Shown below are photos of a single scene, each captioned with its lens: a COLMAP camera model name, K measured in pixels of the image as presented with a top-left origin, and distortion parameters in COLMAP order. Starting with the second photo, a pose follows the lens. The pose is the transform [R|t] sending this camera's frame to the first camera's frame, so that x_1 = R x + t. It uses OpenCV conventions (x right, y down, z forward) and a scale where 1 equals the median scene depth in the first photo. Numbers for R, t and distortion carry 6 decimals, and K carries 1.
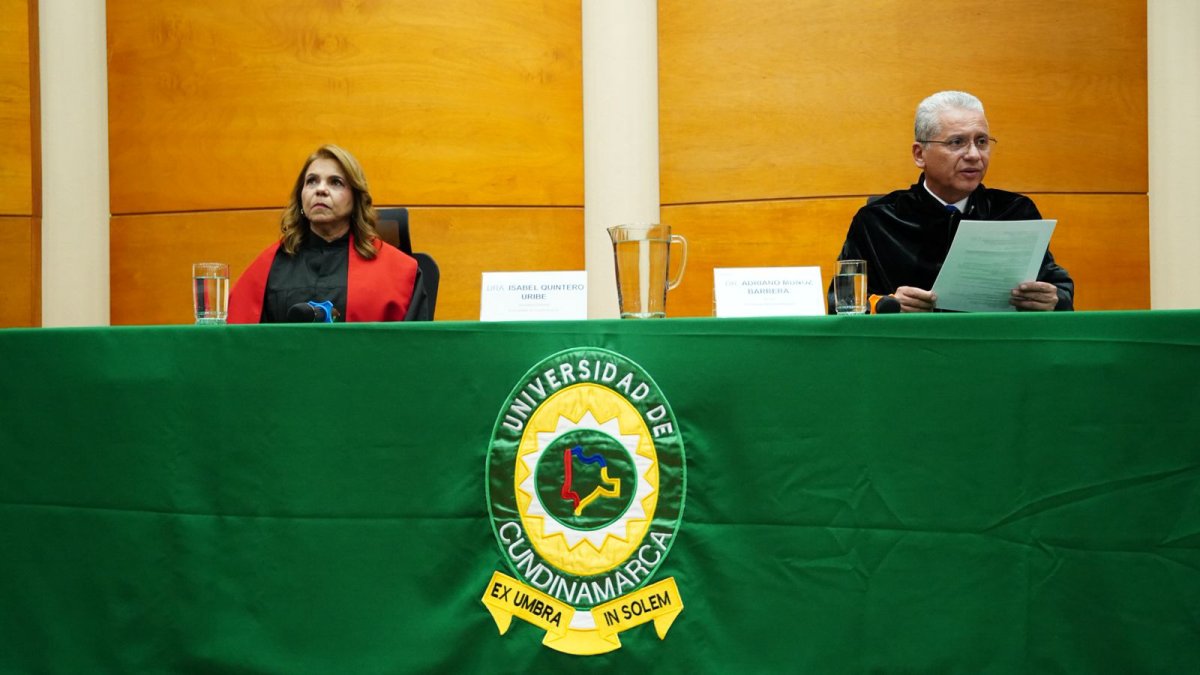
lens RADIAL K [[1282.6, 0, 600.0], [0, 1282.6, 337.5], [0, 0, 1]] dist [0.069355, 0.010524]
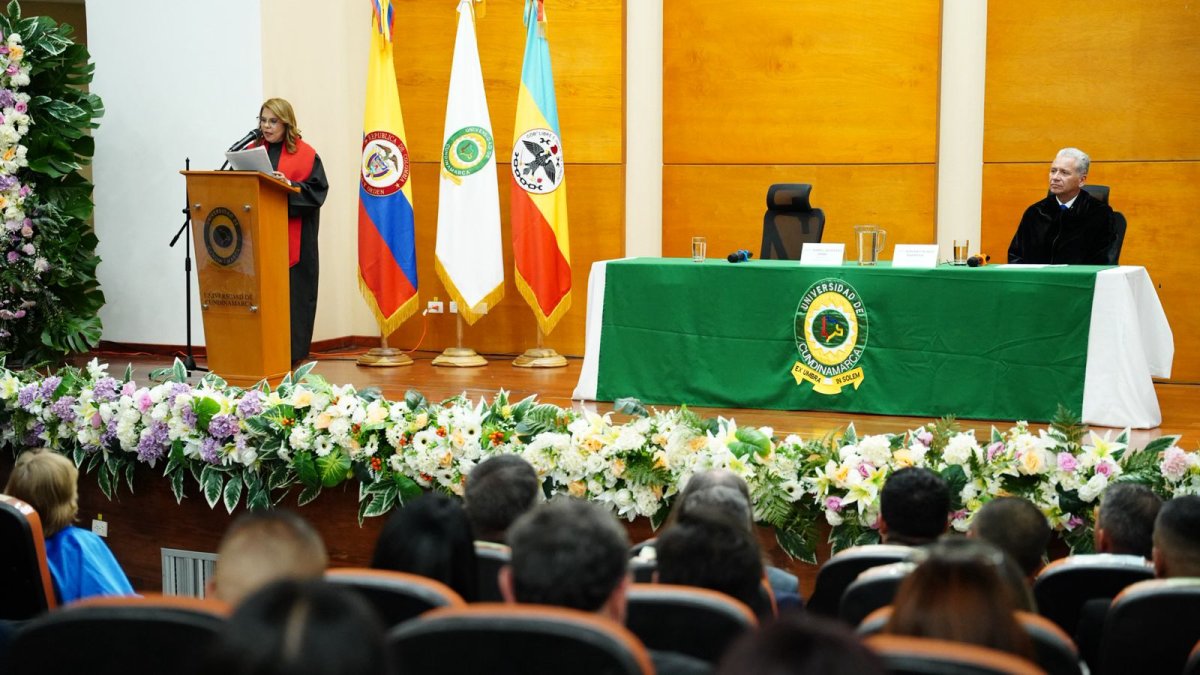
lens RADIAL K [[1282.6, 0, 600.0], [0, 1282.6, 337.5], [0, 0, 1]] dist [0.069355, 0.010524]
pose [[0.917311, 0.049485, -0.395084, 0.592982], [-0.001594, 0.992696, 0.120634, -0.186388], [0.398167, -0.110029, 0.910690, -1.572093]]
